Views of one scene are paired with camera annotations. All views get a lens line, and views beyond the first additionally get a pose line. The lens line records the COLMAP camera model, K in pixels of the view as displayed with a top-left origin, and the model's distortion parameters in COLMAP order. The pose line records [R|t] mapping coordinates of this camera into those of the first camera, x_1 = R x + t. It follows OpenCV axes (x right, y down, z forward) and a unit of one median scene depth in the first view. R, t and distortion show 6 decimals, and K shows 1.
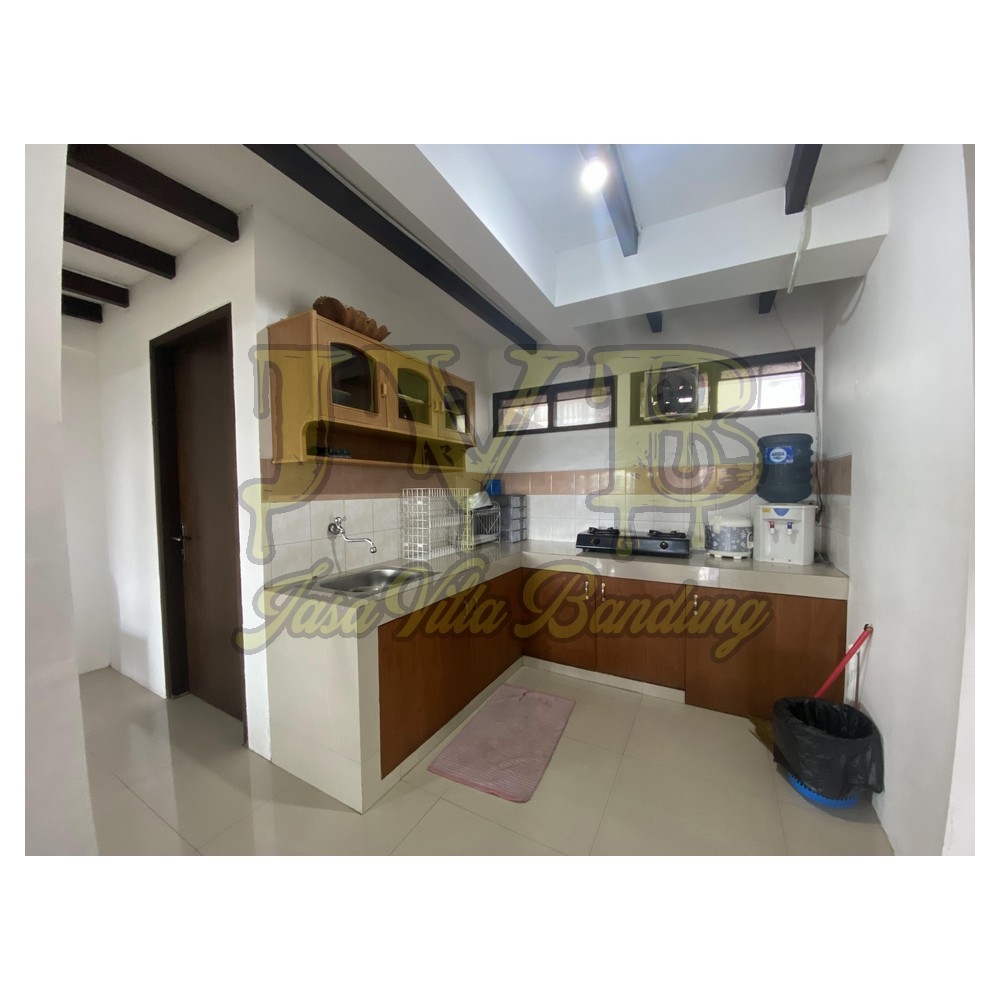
lens RADIAL K [[390.4, 0, 494.8], [0, 390.4, 499.9], [0, 0, 1]] dist [-0.014220, -0.001335]
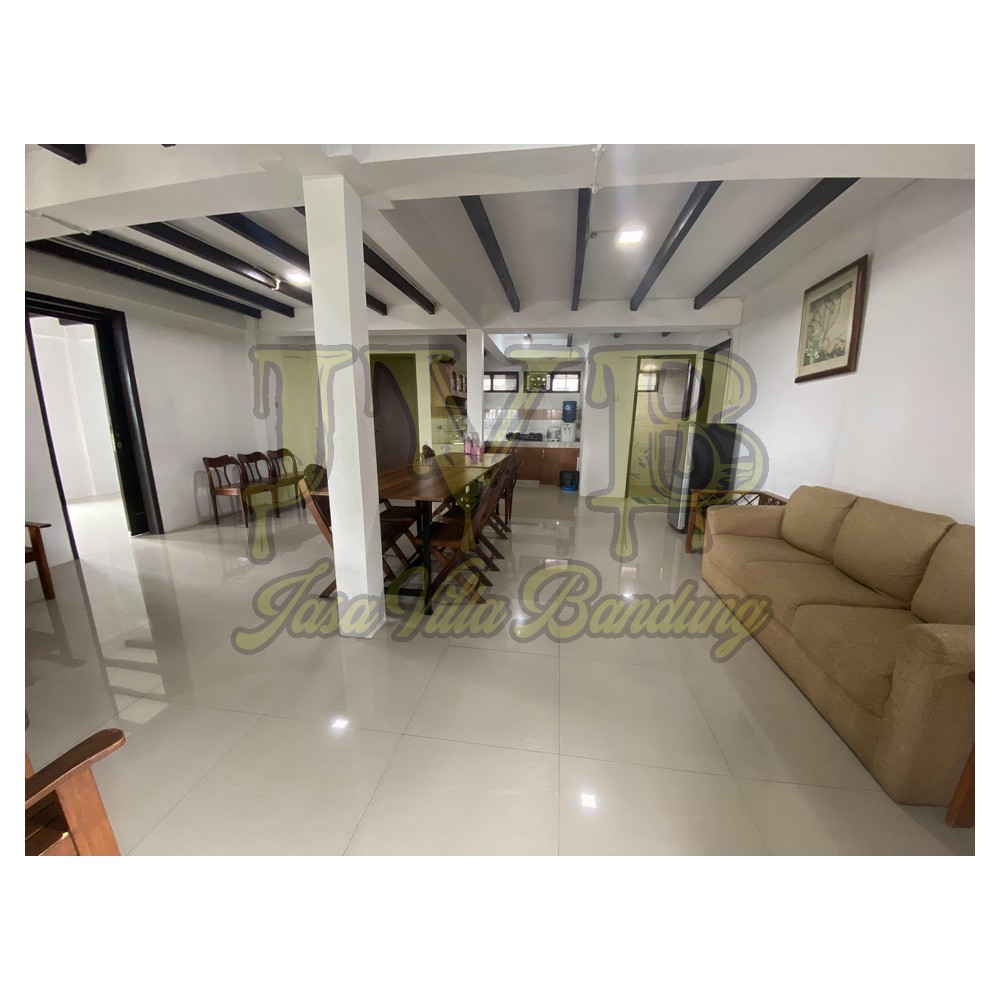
lens RADIAL K [[390.4, 0, 500.6], [0, 390.4, 503.4], [0, 0, 1]] dist [-0.014220, -0.001335]
pose [[0.935622, -0.054745, 0.348732, -0.883192], [-0.012102, 0.982346, 0.186683, 0.064294], [-0.352795, -0.178885, 0.918442, -1.753174]]
